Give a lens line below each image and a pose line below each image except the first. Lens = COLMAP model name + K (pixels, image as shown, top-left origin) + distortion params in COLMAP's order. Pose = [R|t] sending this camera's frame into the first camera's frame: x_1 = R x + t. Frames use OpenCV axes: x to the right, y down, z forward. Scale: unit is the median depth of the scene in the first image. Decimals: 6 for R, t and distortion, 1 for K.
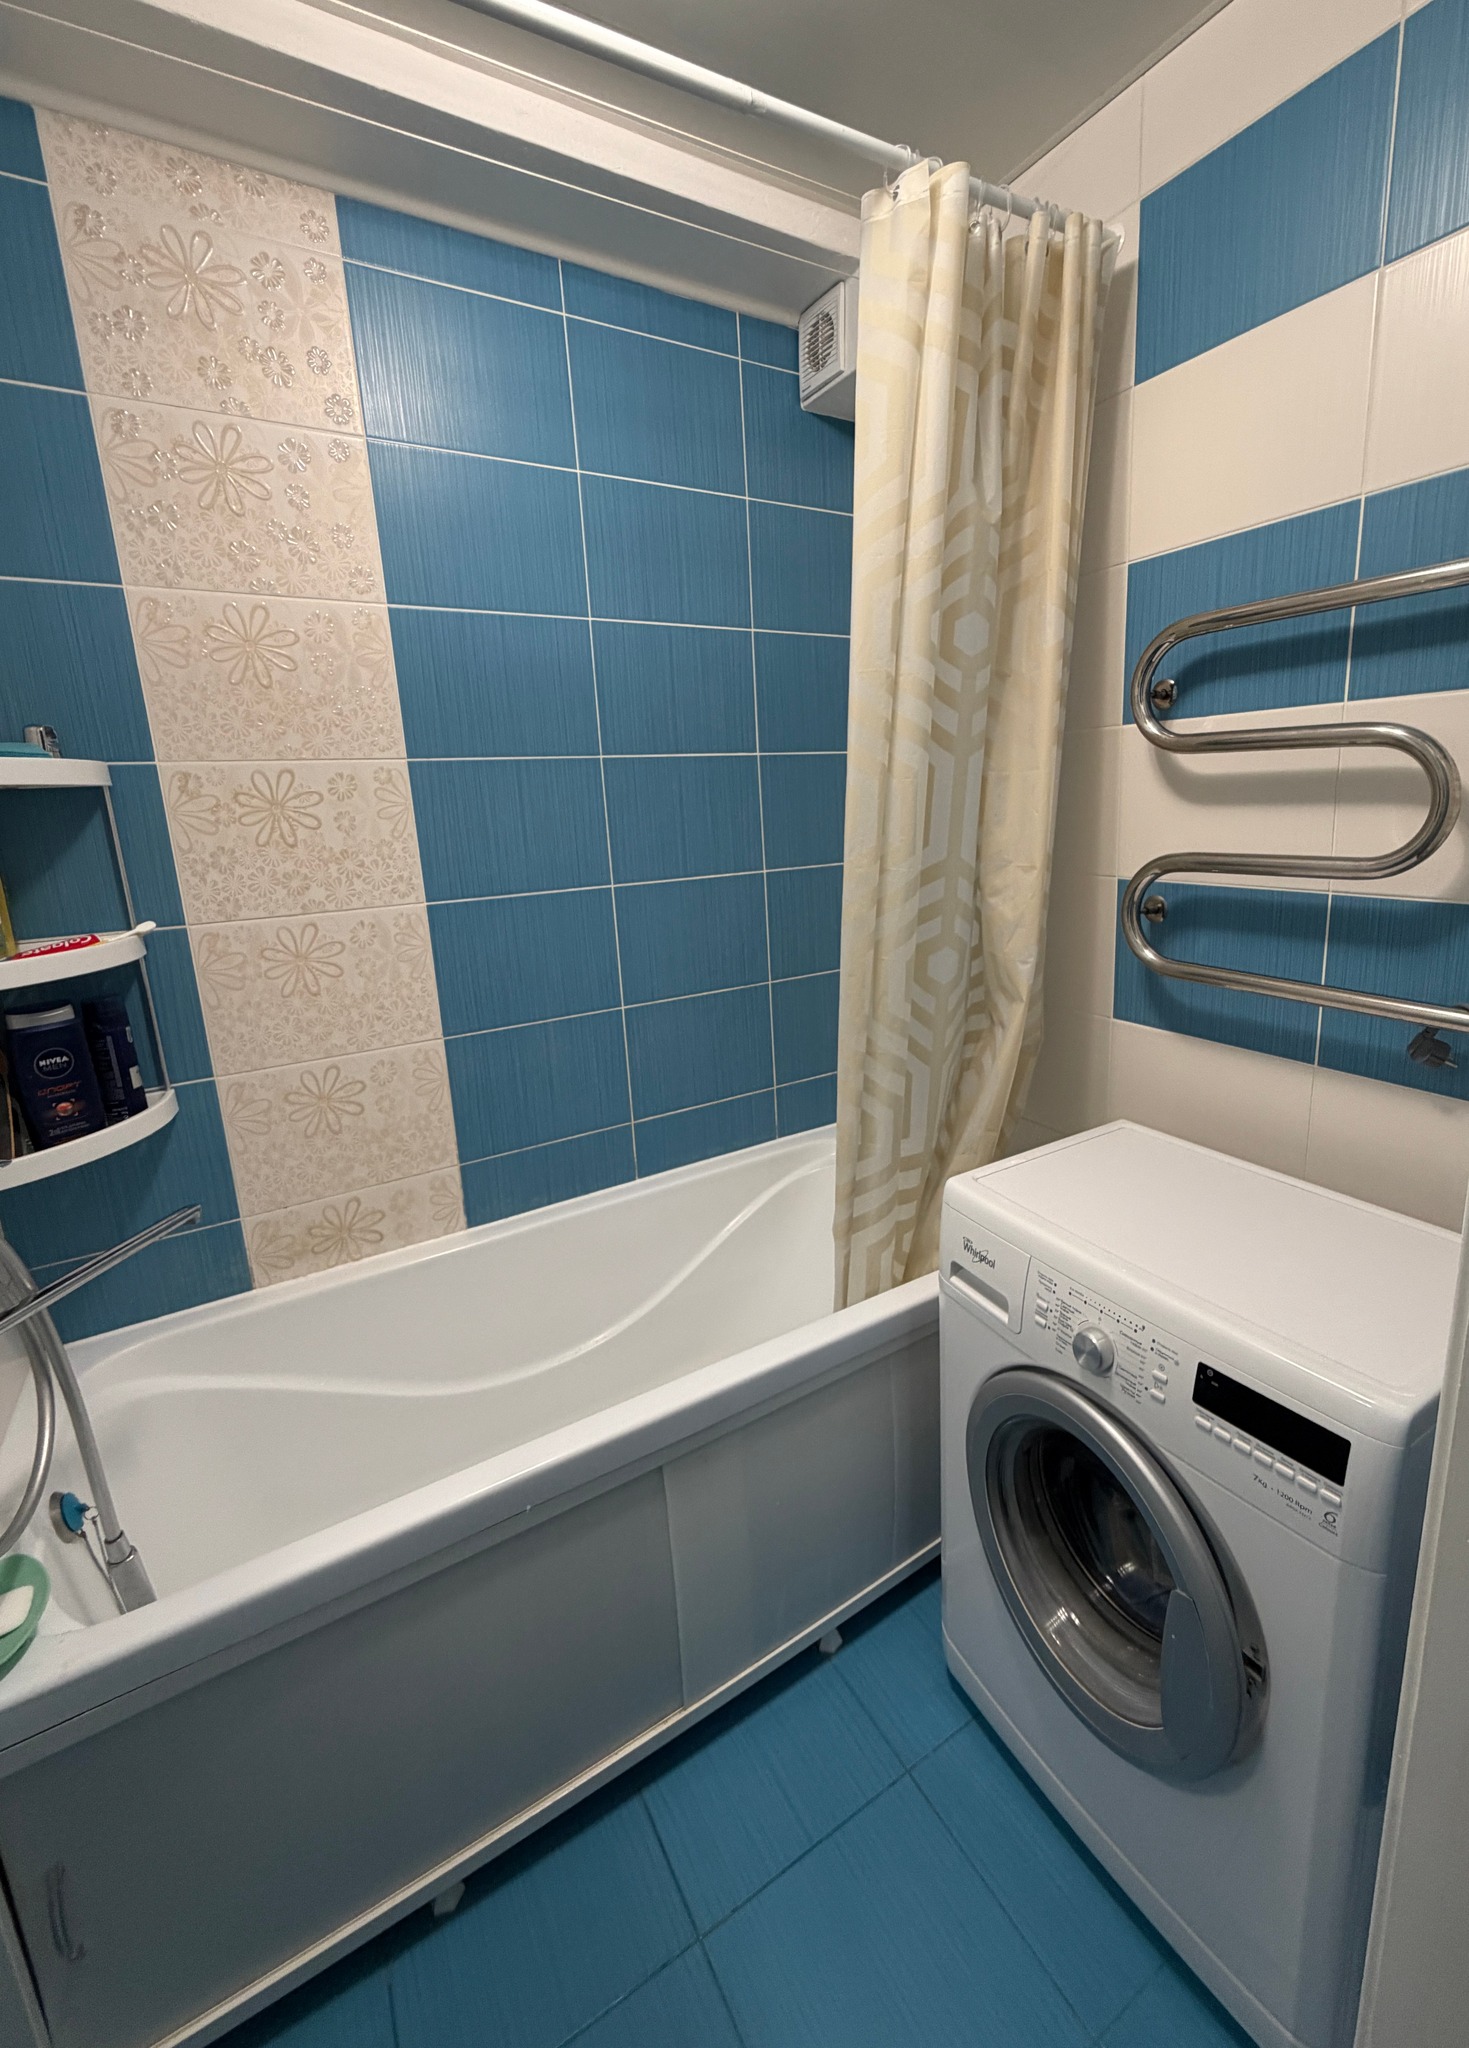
lens RADIAL K [[858.3, 0, 805.1], [0, 858.3, 974.3], [0, 0, 1]] dist [-0.001632, -0.000205]
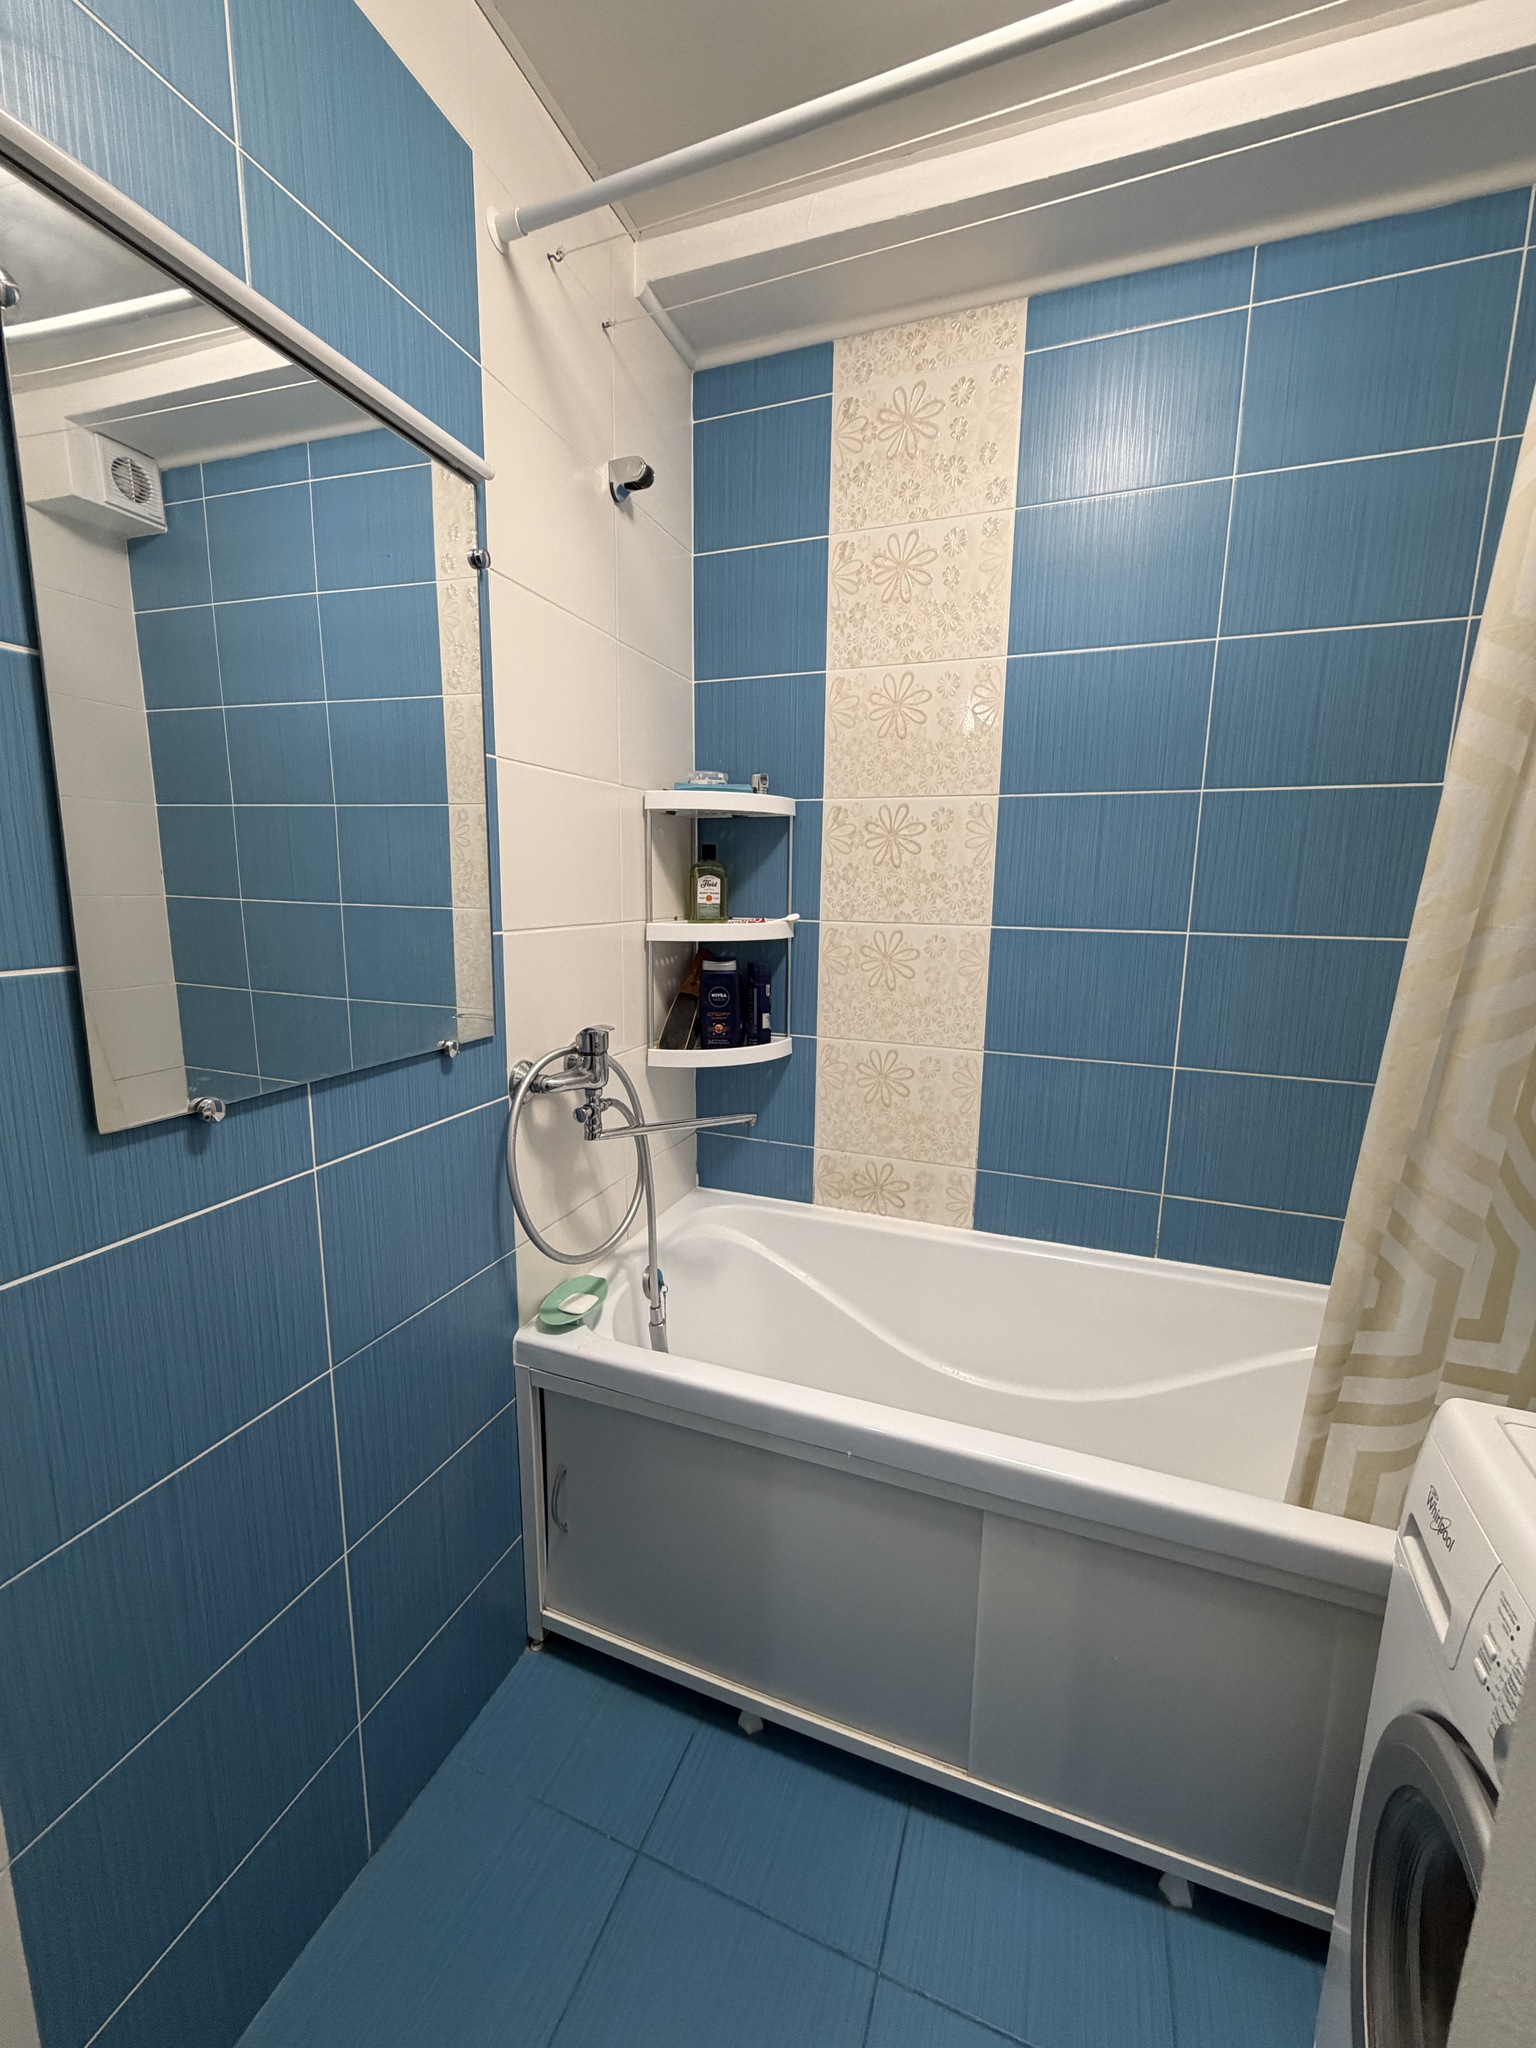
lens RADIAL K [[814.5, 0, 766.1], [0, 814.5, 1021.9], [0, 0, 1]] dist [-0.001165, 0.000406]
pose [[0.593375, 0.186186, -0.783097, 0.248084], [-0.203338, 0.975999, 0.077975, 0.015246], [0.778819, 0.112965, 0.616992, 0.154682]]
